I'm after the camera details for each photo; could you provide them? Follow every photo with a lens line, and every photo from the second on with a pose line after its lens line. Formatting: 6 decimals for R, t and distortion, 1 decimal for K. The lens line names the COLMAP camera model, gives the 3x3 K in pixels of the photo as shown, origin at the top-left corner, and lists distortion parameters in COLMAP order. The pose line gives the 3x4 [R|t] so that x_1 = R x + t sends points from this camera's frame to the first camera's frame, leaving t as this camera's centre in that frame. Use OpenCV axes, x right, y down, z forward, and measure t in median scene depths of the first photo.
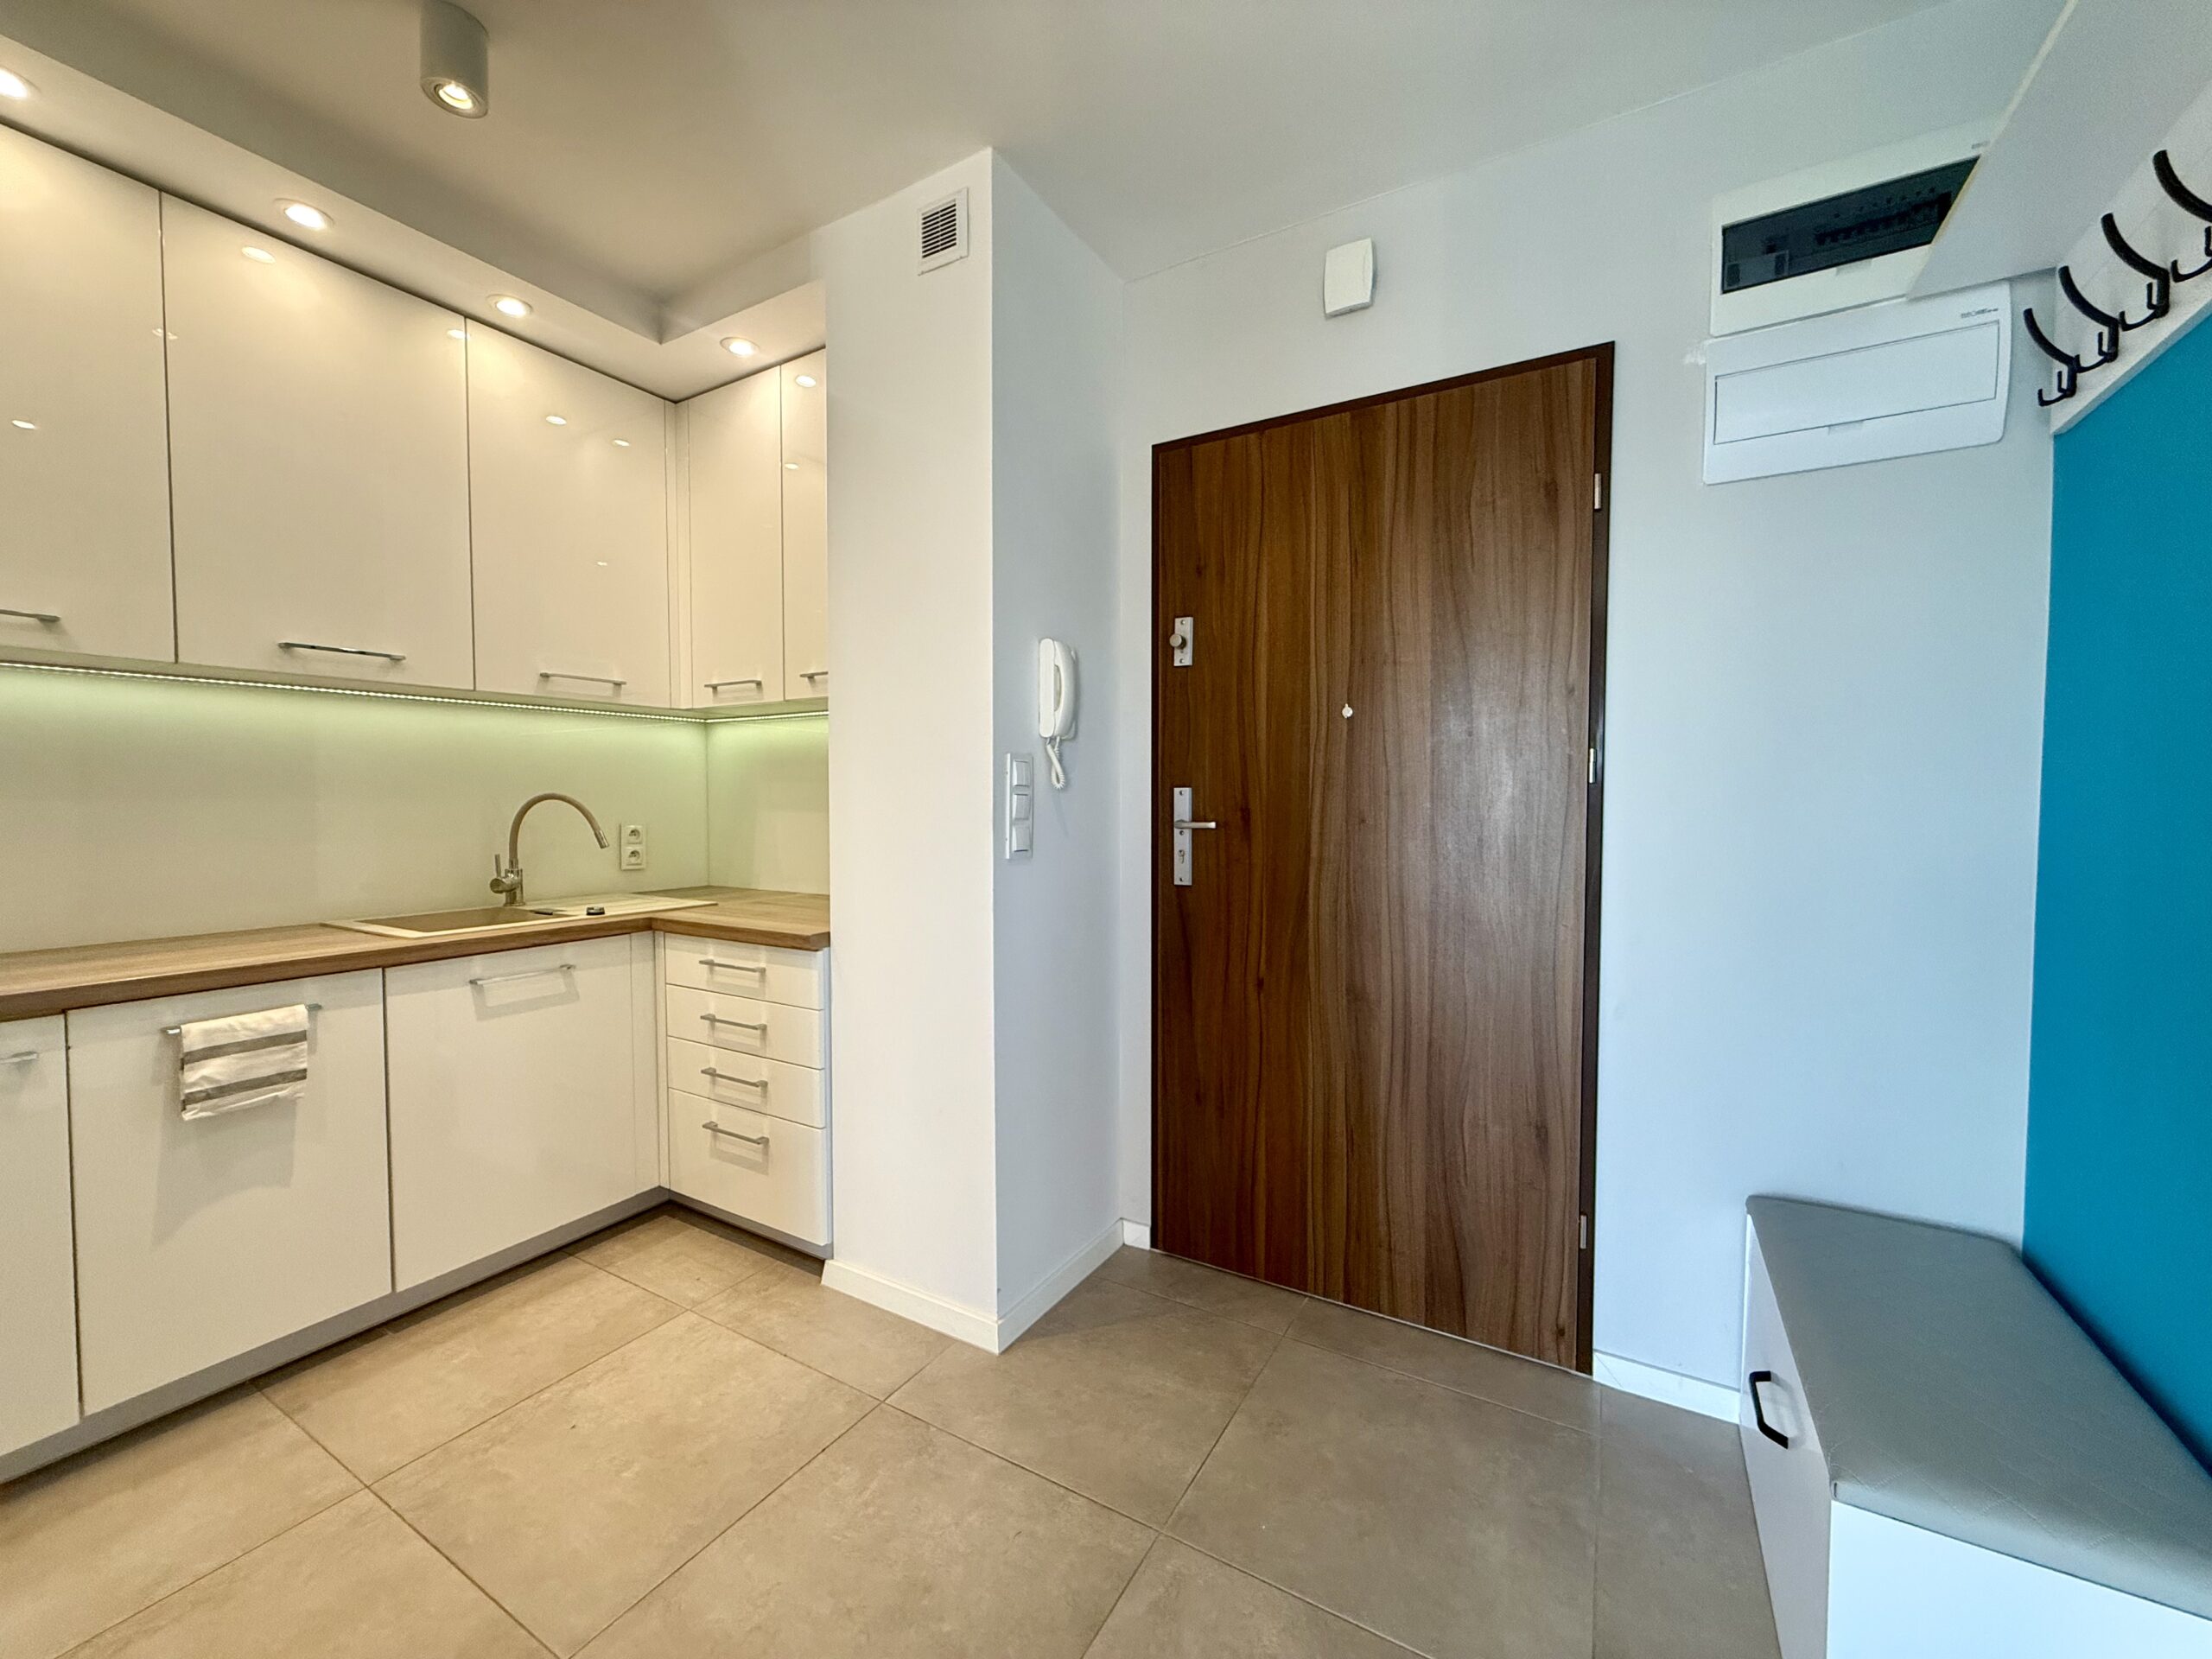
lens RADIAL K [[875.2, 0, 1106.0], [0, 875.2, 829.5], [0, 0, 1]] dist [0.000221, -0.000119]
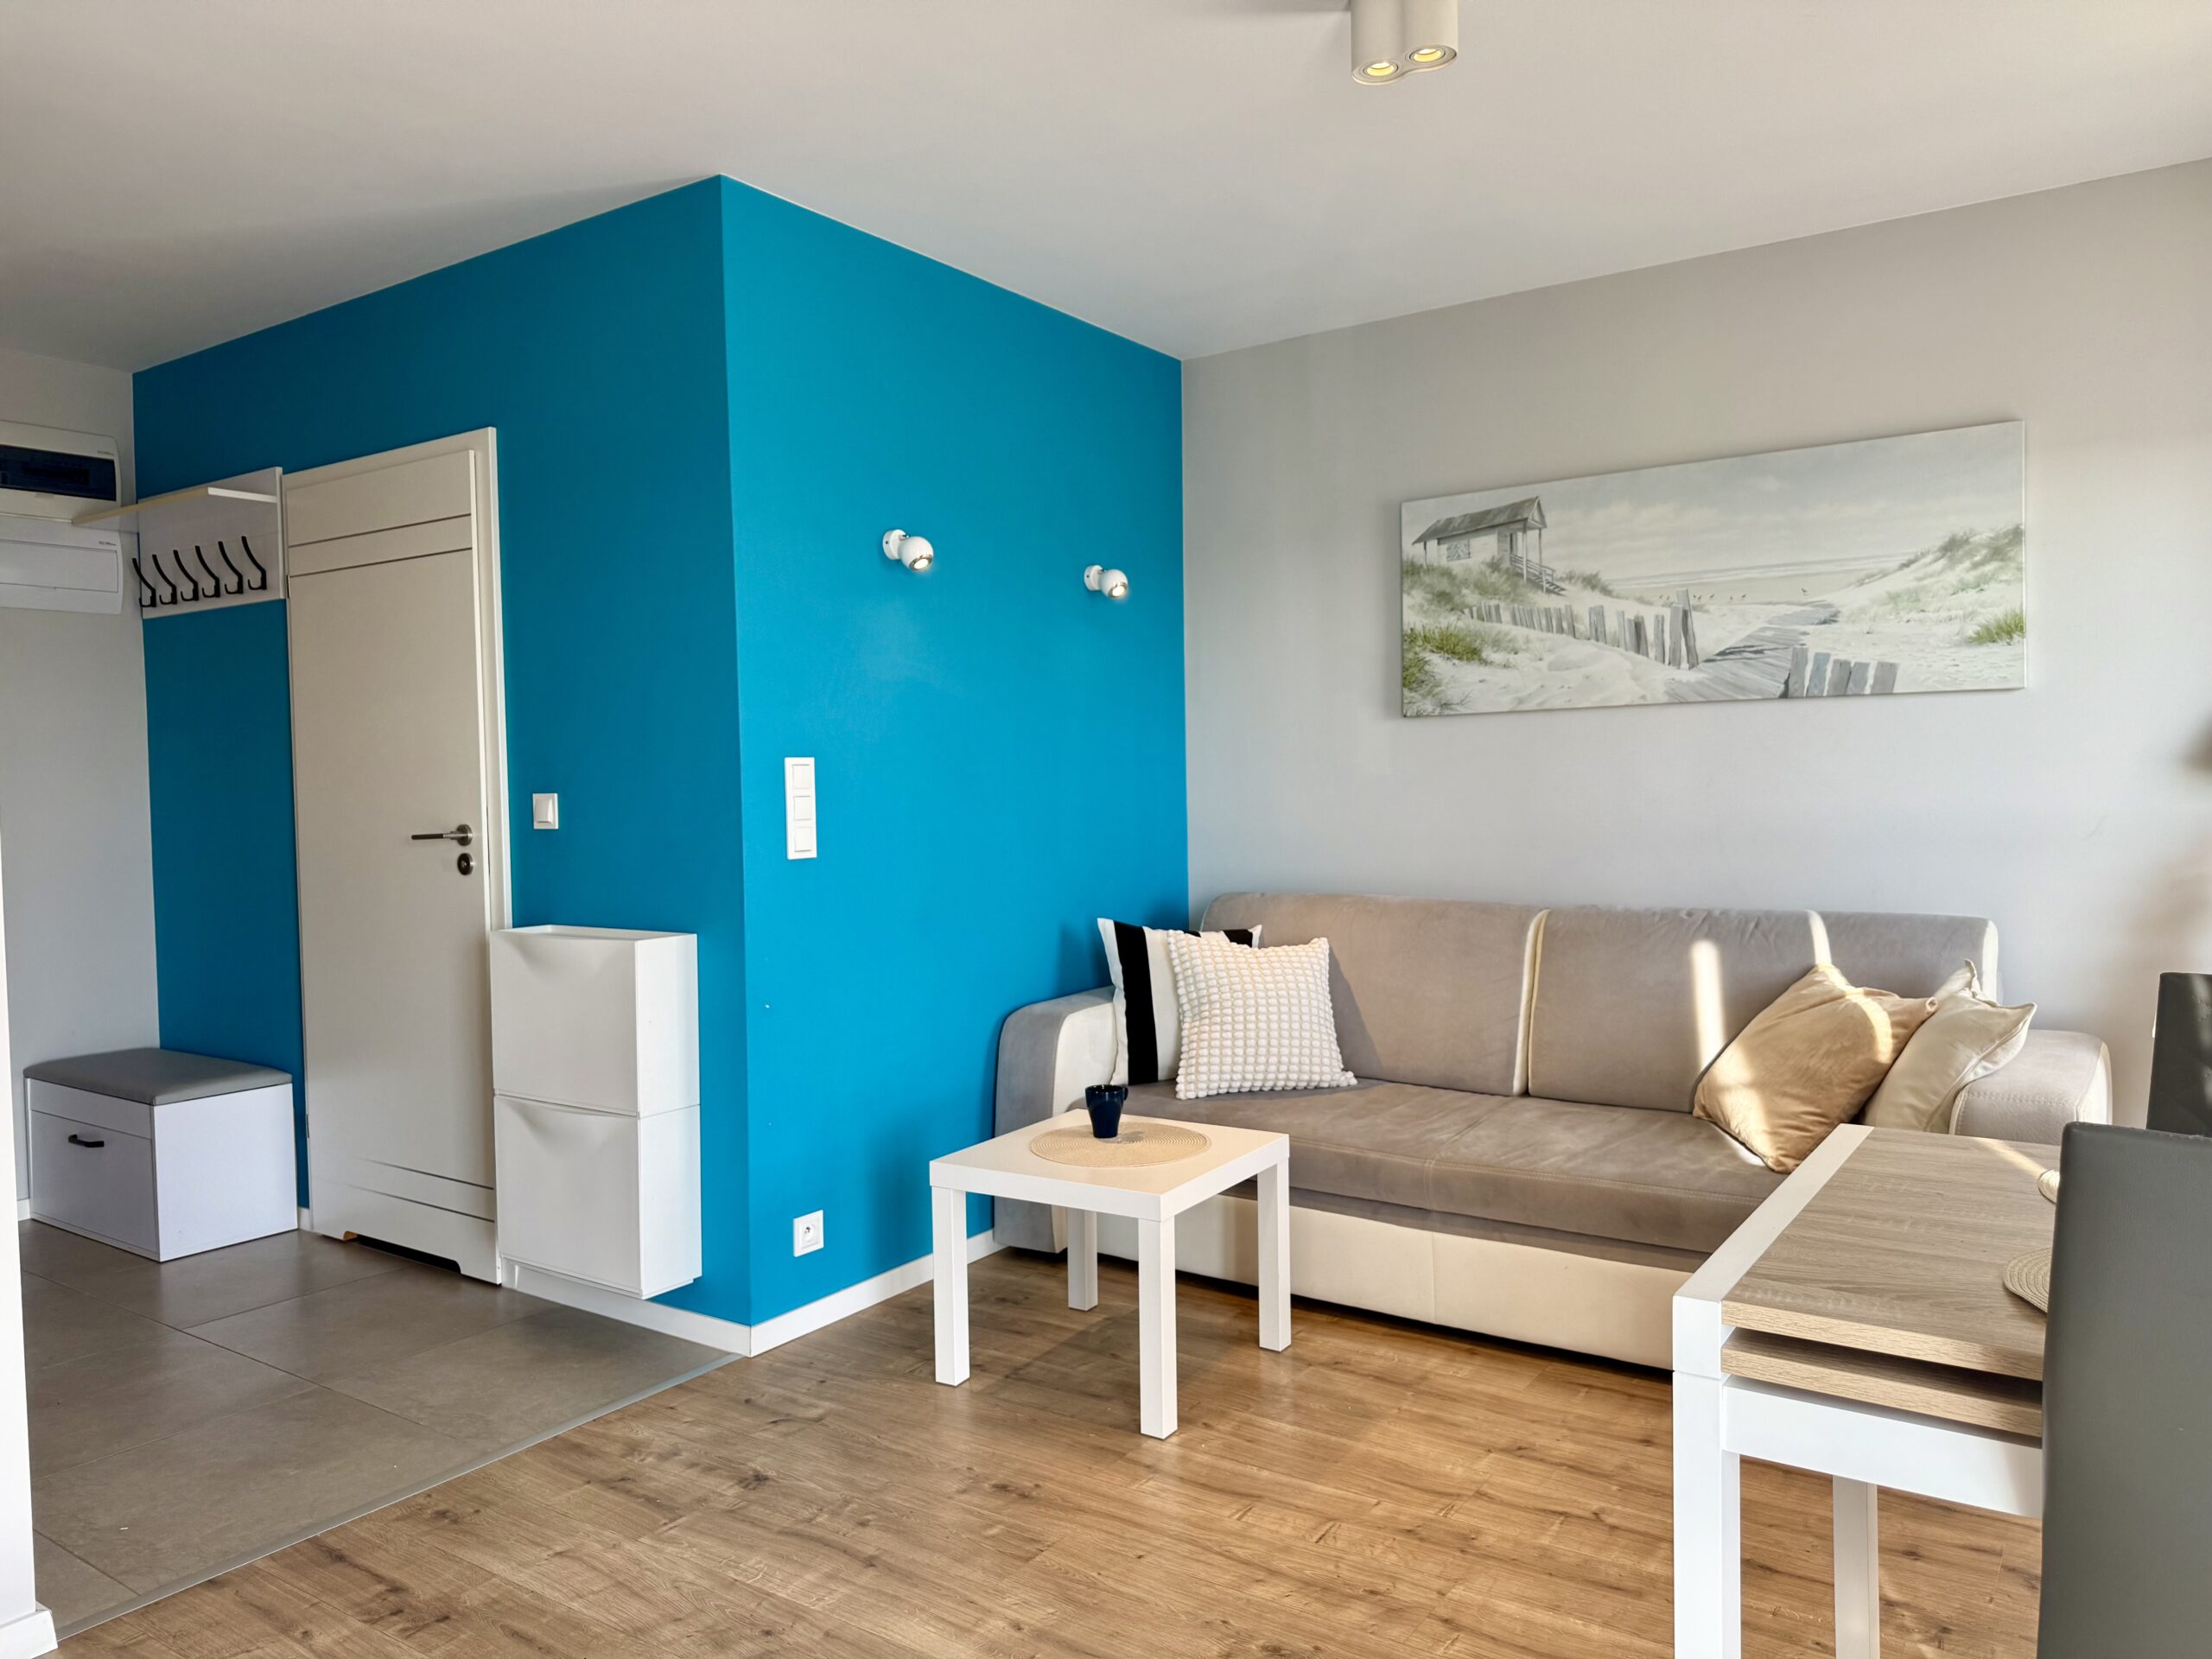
lens RADIAL K [[1564.6, 0, 1106.0], [0, 1564.6, 829.5], [0, 0, 1]] dist [-0.007851, -0.004237]
pose [[0.075701, -0.042474, 0.996226, -1.613203], [0.053927, 0.997805, 0.038444, -0.004954], [-0.995671, 0.050813, 0.077825, -0.994226]]
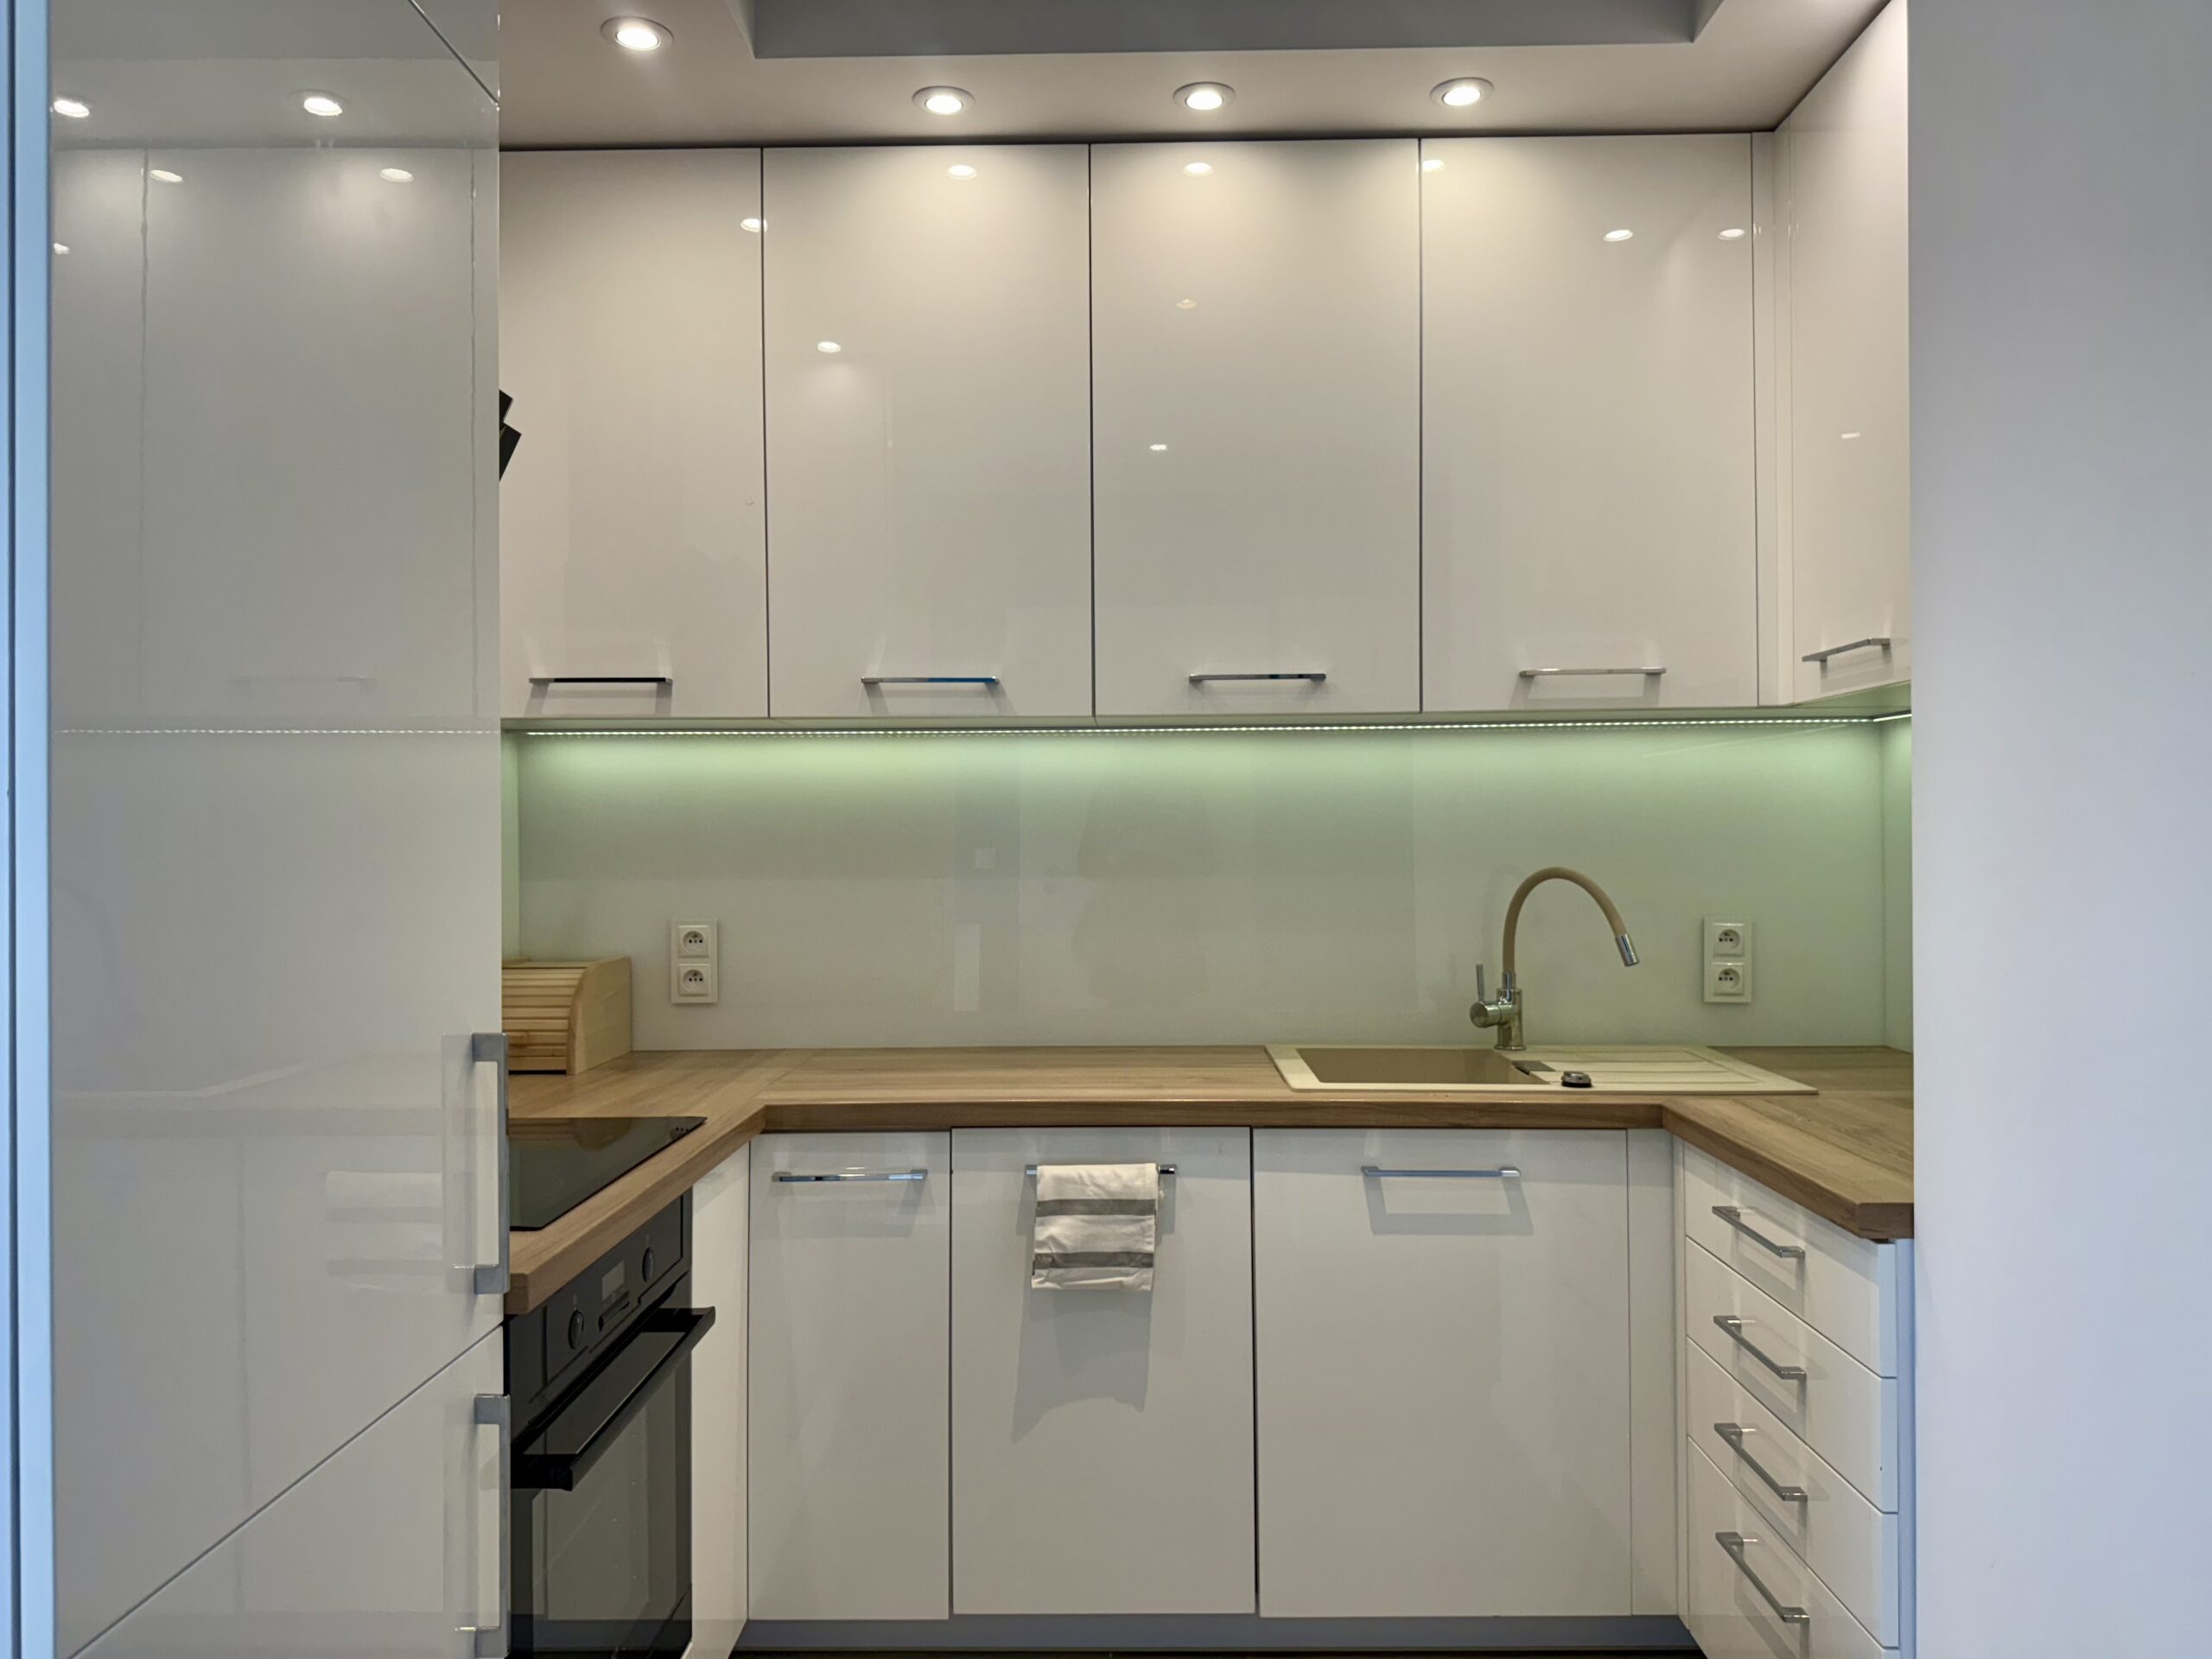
lens RADIAL K [[1539.8, 0, 1106.0], [0, 1539.8, 829.5], [0, 0, 1]] dist [0.175252, -0.341274]
pose [[0.489402, -0.008639, -0.872015, 0.187996], [-0.024964, 0.999402, -0.023912, -0.044876], [0.871701, 0.033472, 0.488894, 0.275734]]
